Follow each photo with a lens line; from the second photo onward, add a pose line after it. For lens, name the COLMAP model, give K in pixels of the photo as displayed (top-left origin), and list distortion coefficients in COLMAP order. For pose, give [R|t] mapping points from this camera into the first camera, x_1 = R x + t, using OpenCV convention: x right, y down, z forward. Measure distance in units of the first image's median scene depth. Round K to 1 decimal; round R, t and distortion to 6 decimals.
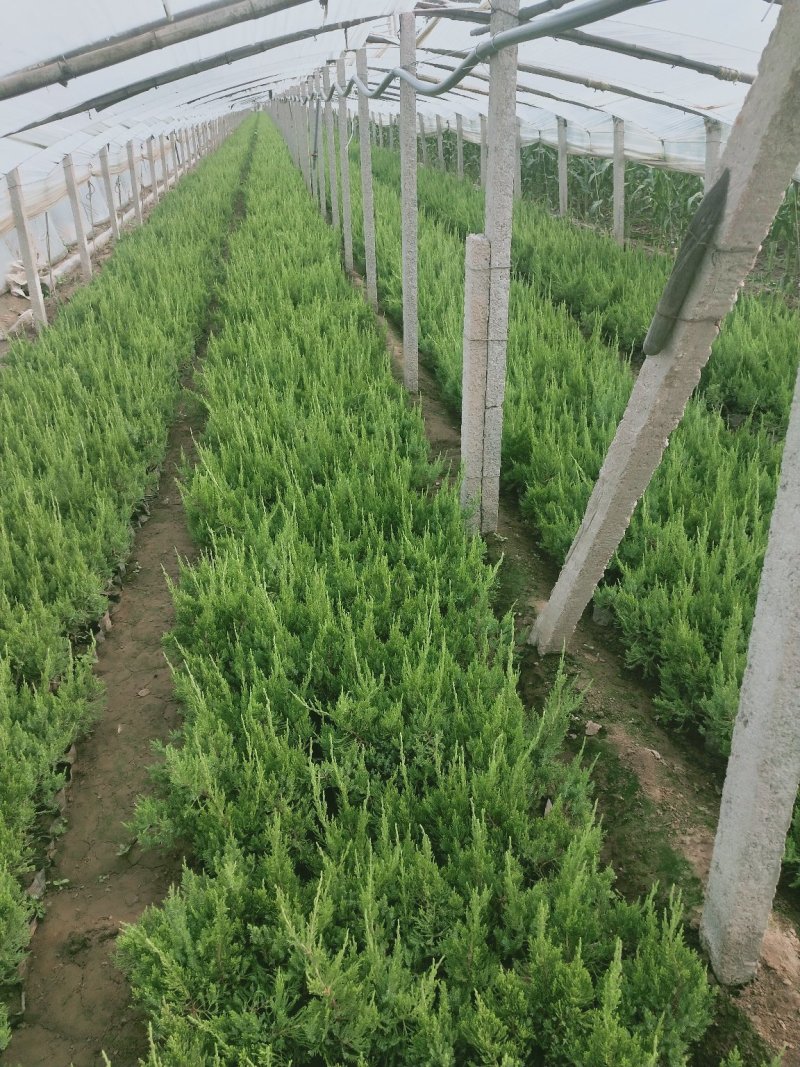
lens RADIAL K [[750.9, 0, 400.0], [0, 750.9, 533.5], [0, 0, 1]] dist [-0.060267, 0.000677]
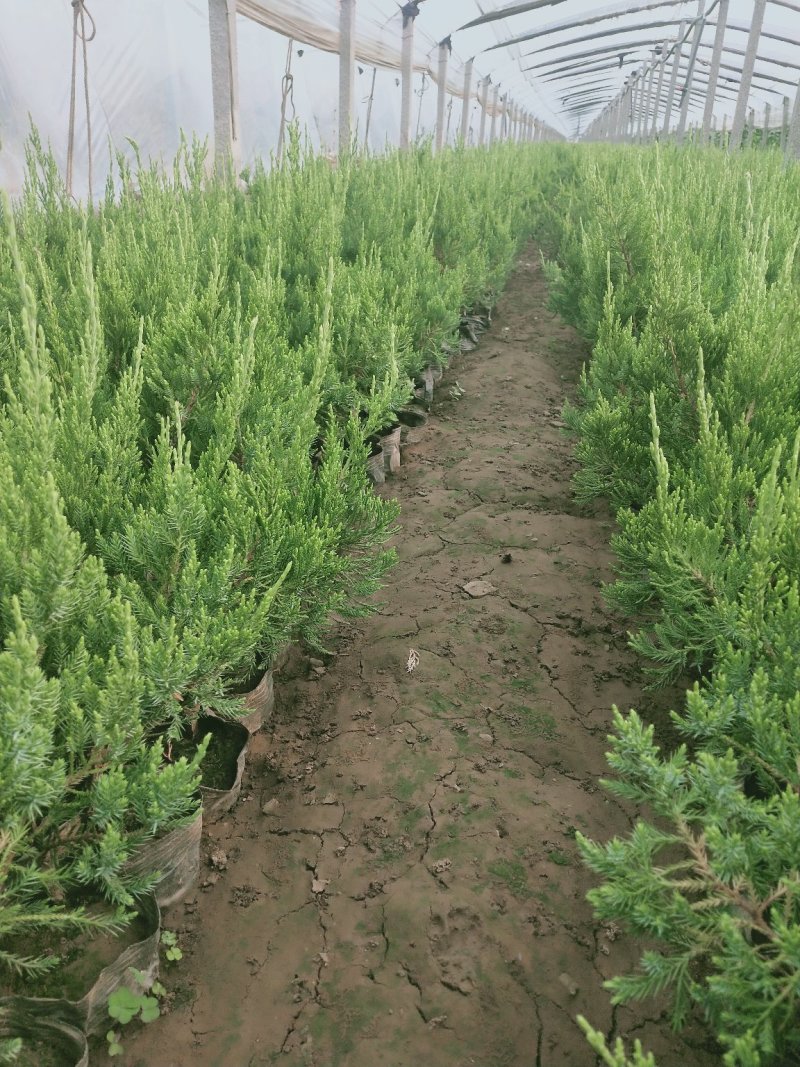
lens RADIAL K [[750.9, 0, 400.0], [0, 750.9, 533.5], [0, 0, 1]] dist [-0.060267, 0.000677]
pose [[0.936564, 0.169178, -0.306965, -0.311559], [-0.180701, 0.983494, -0.009294, 0.226593], [0.300326, 0.064173, 0.951676, 0.729603]]
